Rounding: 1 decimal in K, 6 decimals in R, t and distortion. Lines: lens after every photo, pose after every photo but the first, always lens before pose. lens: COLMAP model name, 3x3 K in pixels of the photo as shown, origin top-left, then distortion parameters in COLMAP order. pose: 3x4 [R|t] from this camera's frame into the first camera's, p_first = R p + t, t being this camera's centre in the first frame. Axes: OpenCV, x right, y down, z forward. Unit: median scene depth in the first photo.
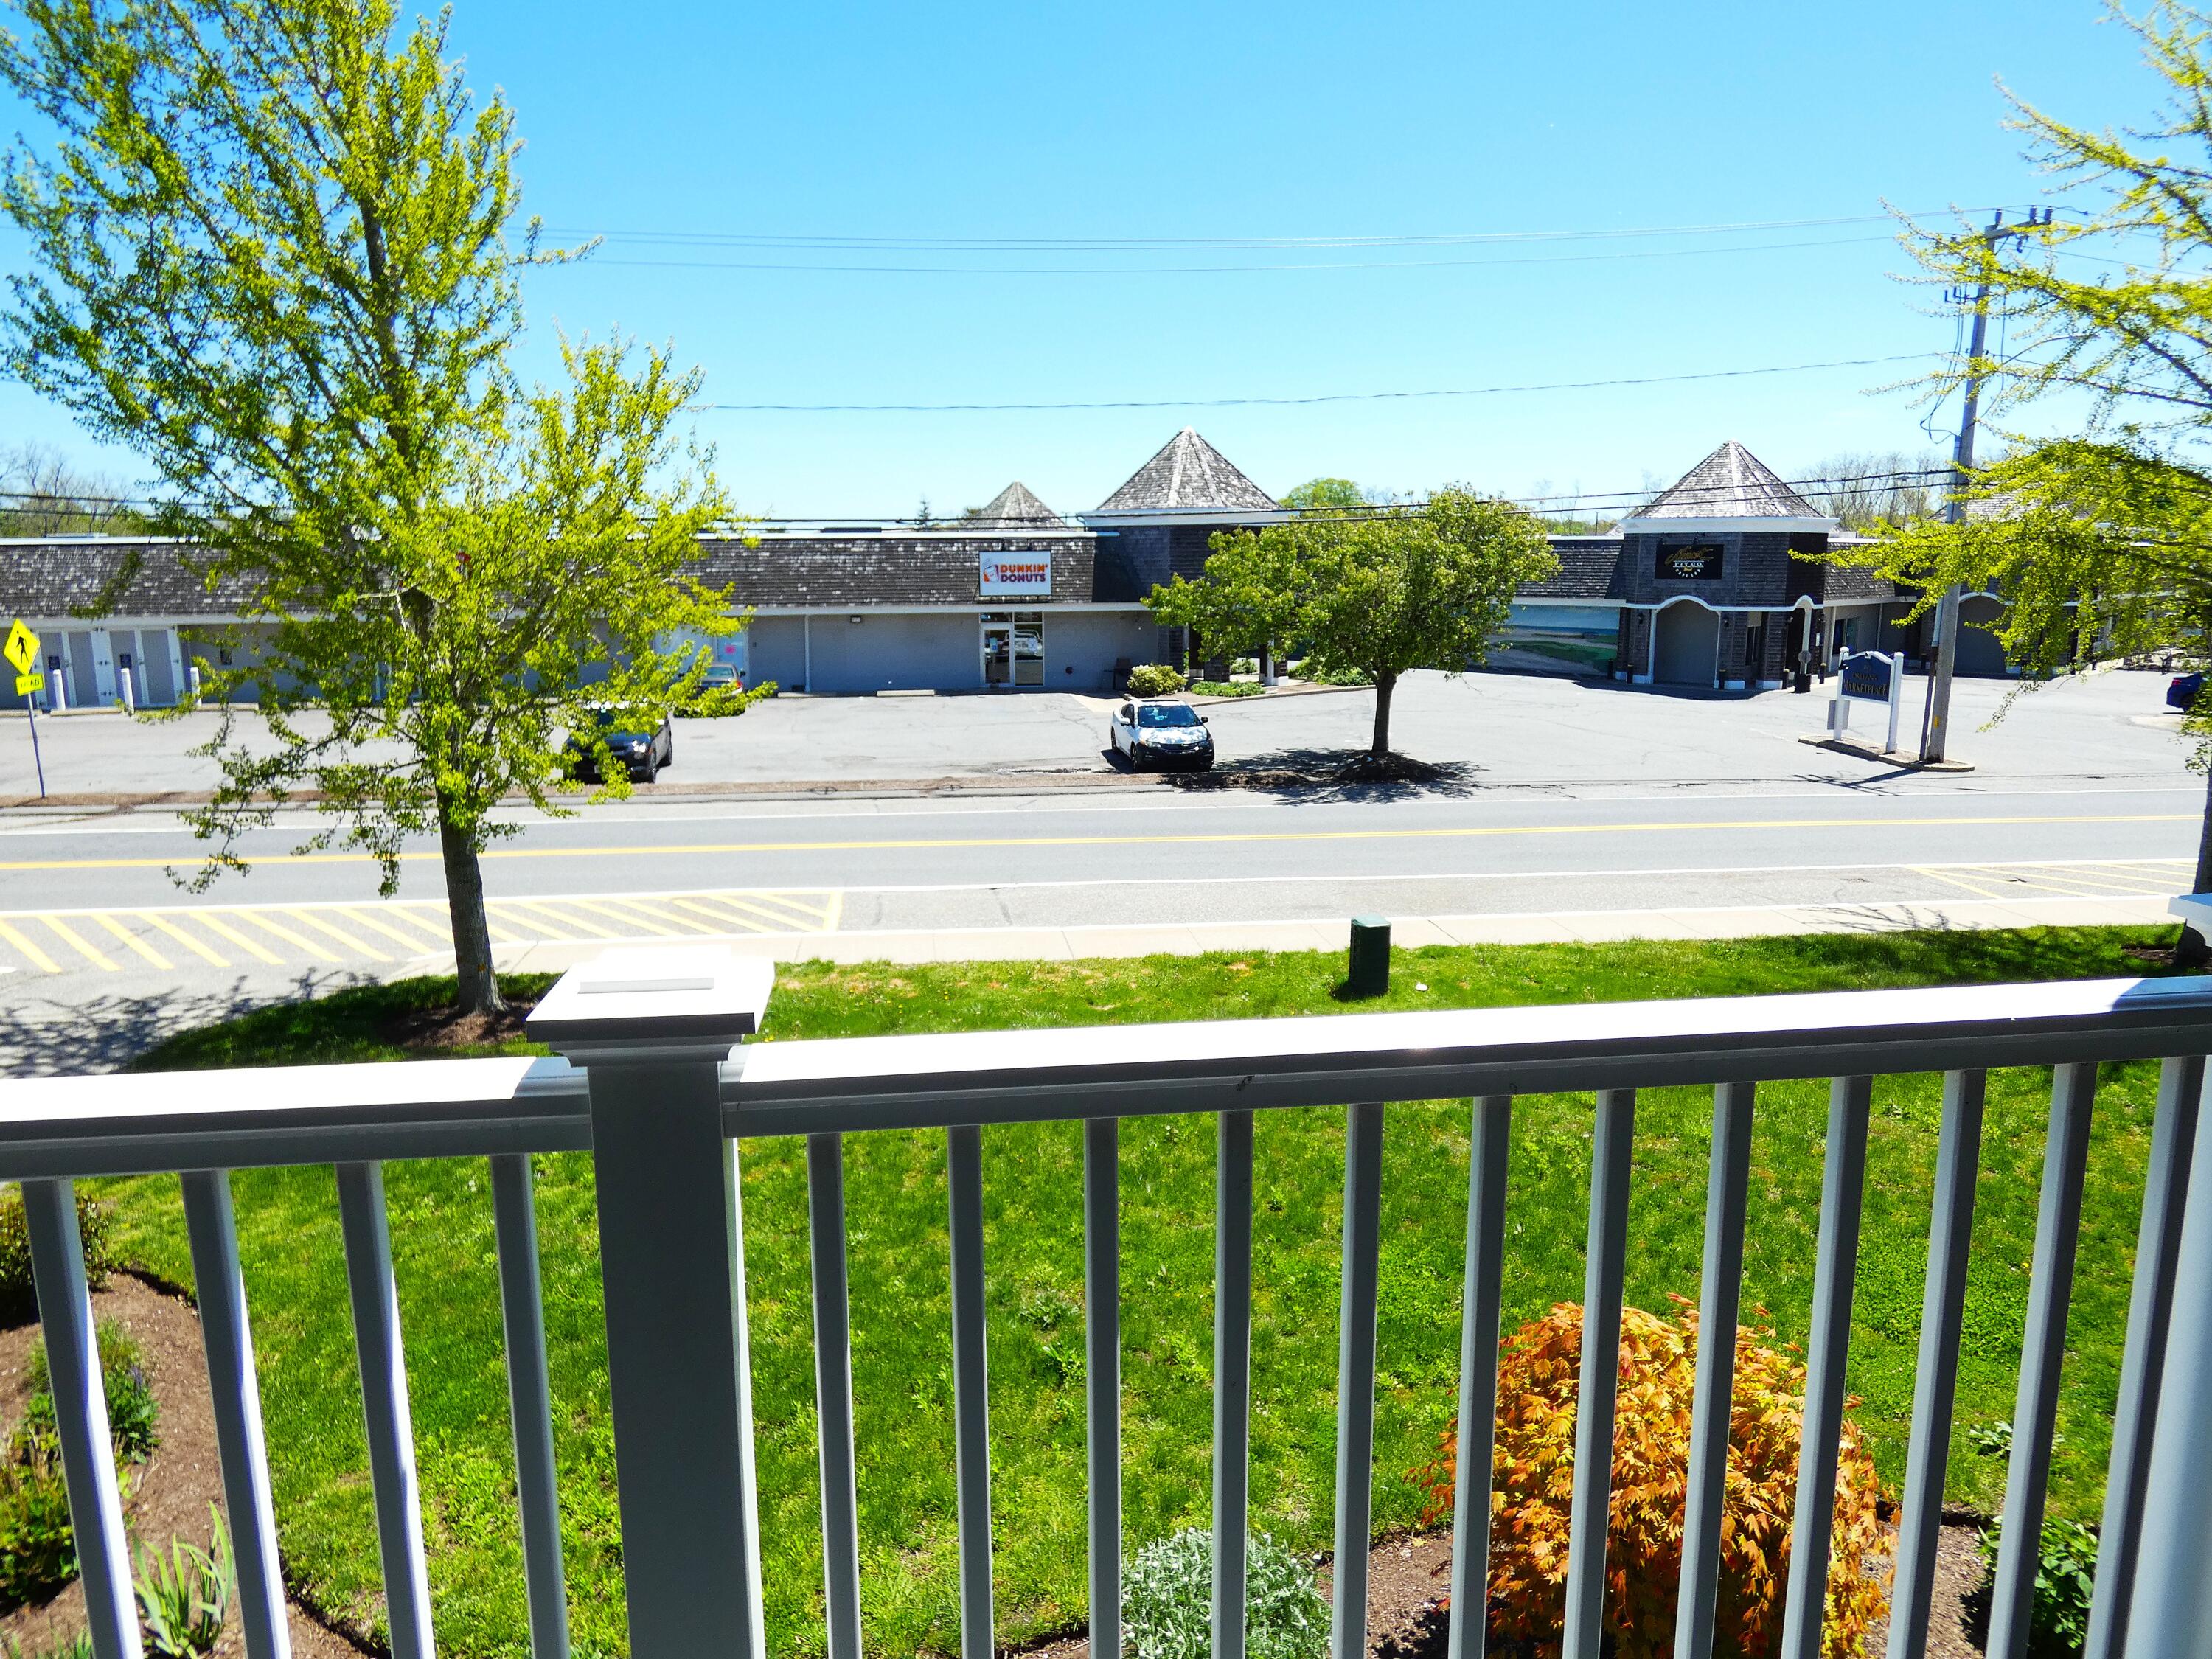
lens RADIAL K [[1464.4, 0, 1104.9], [0, 1464.4, 845.0], [0, 0, 1]] dist [-0.041557, 0.000833]
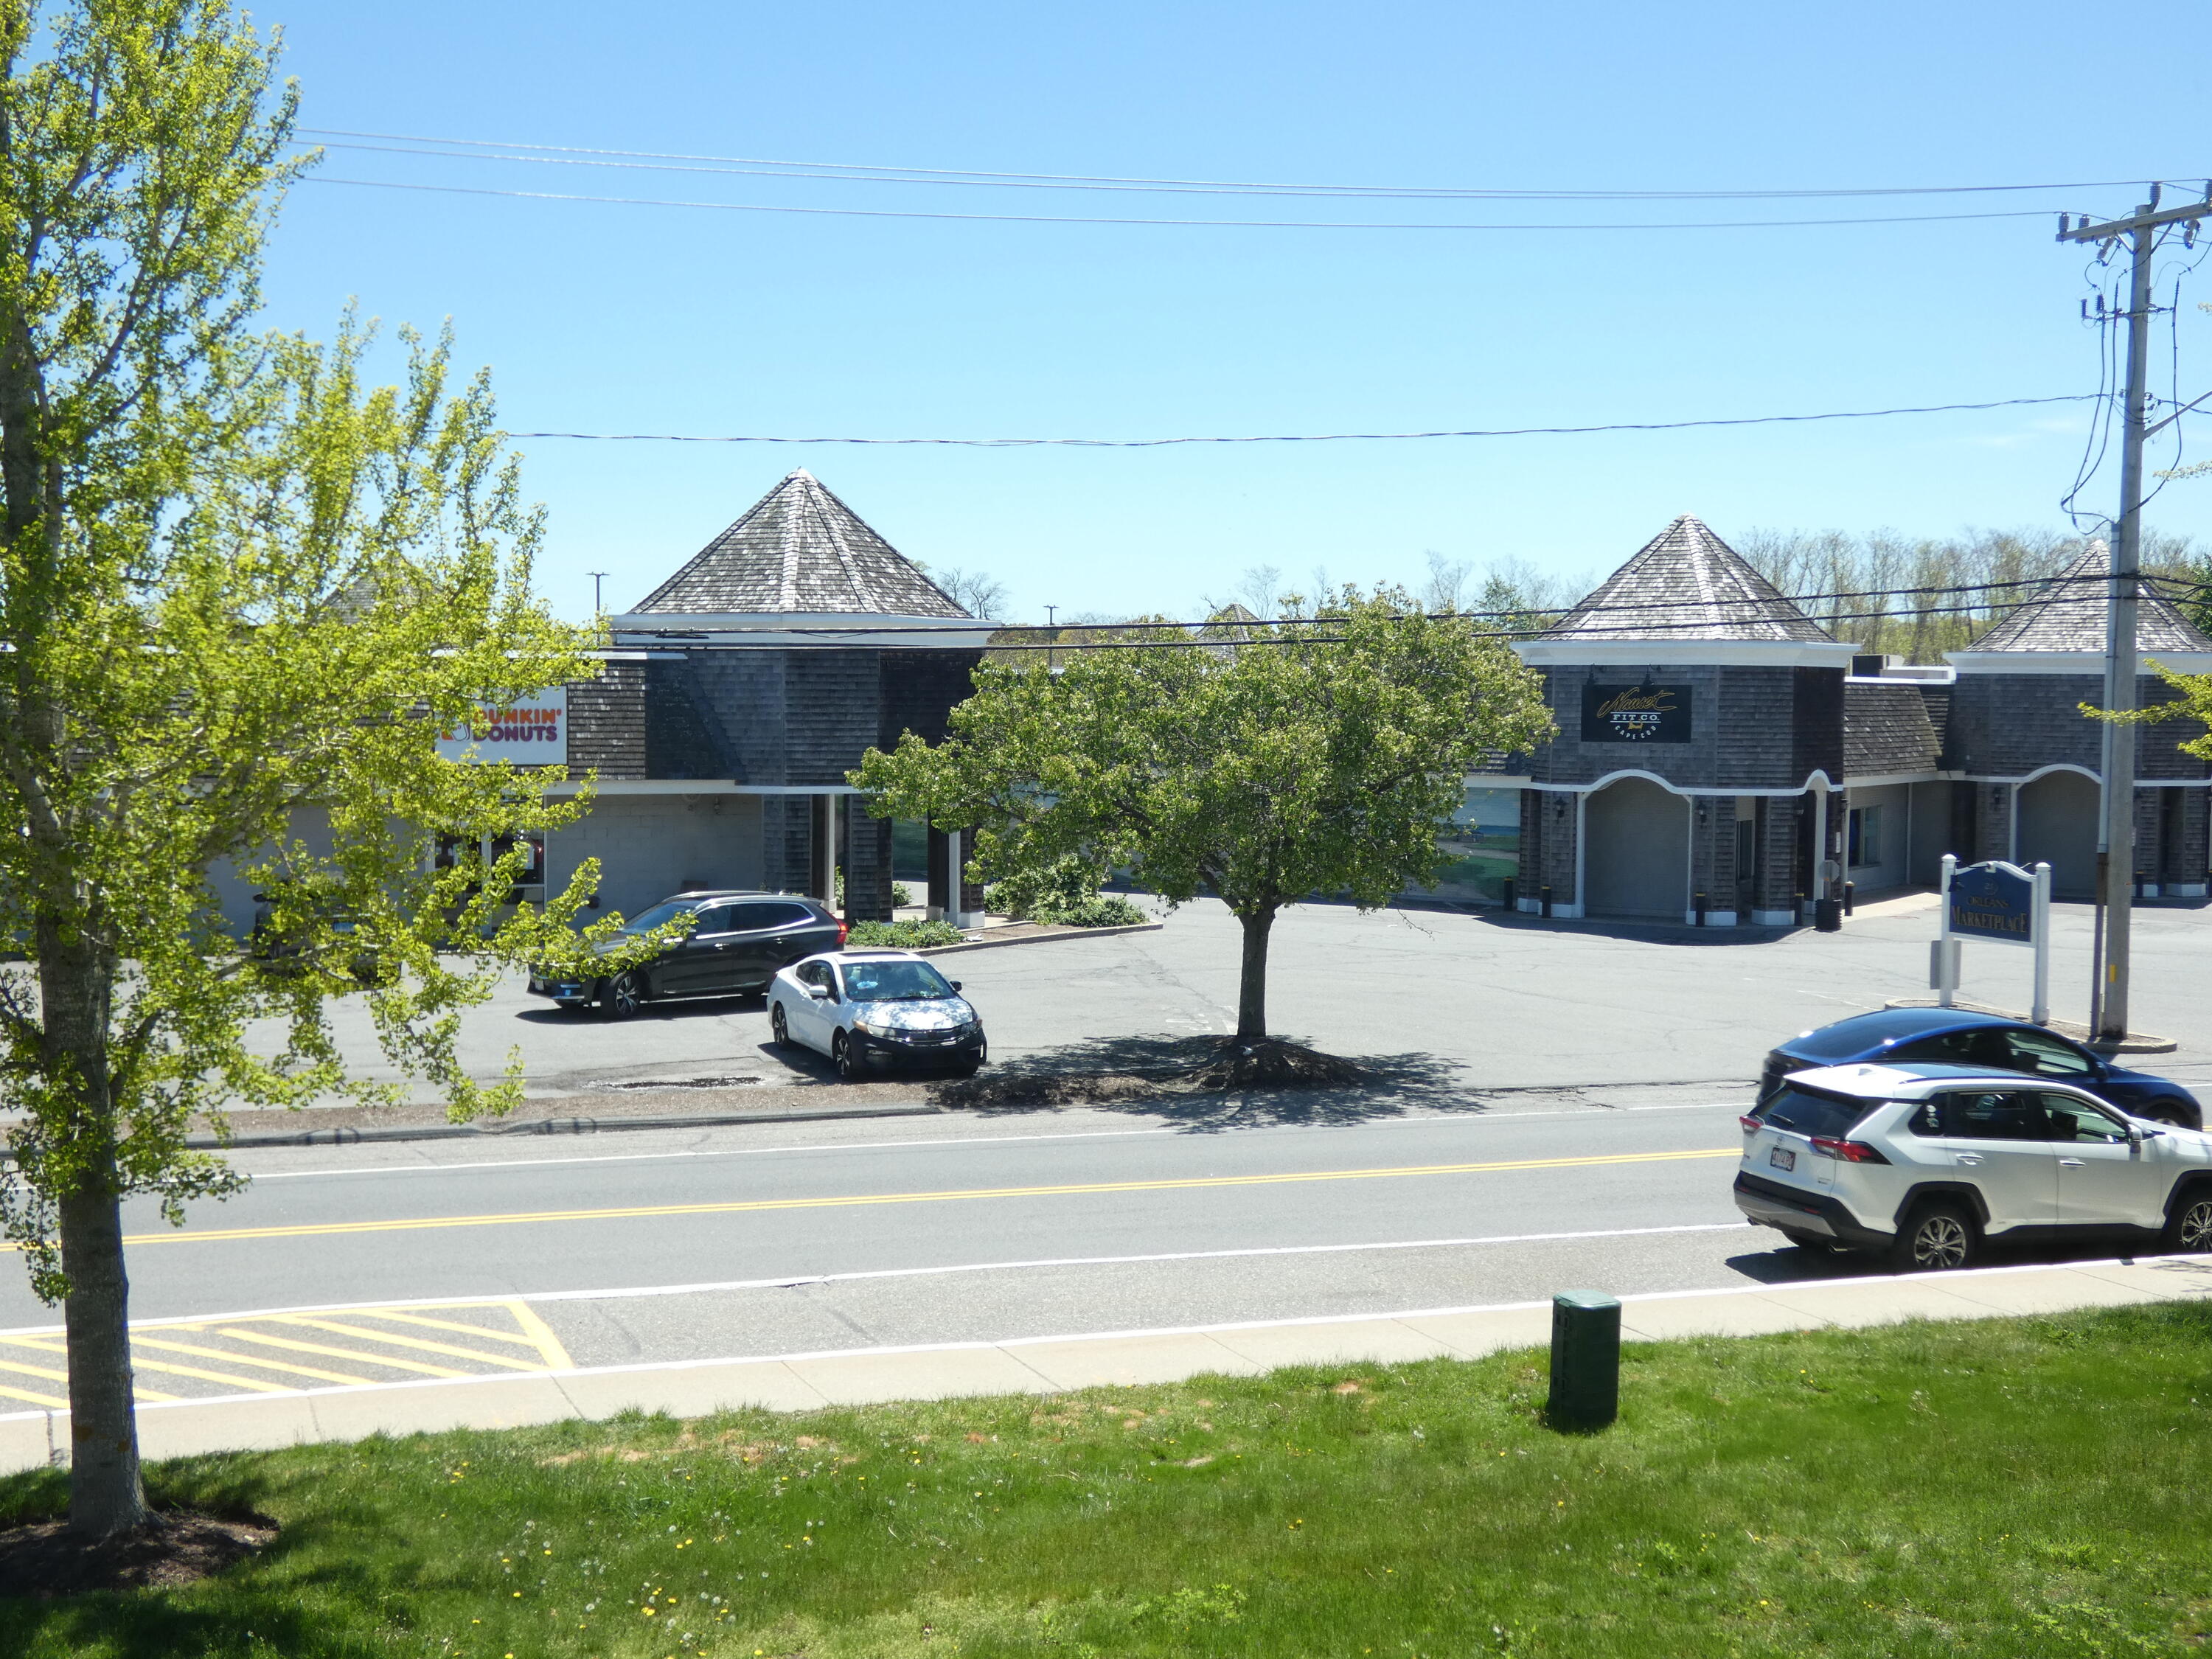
lens RADIAL K [[2751.7, 0, 1106.1], [0, 2751.7, 821.7], [0, 0, 1]] dist [0.002238, 0.000000]
pose [[0.970993, 0.002240, 0.239099, -0.127791], [0.033048, 0.989102, -0.143474, 0.005604], [-0.236815, 0.147214, 0.960337, -0.041872]]
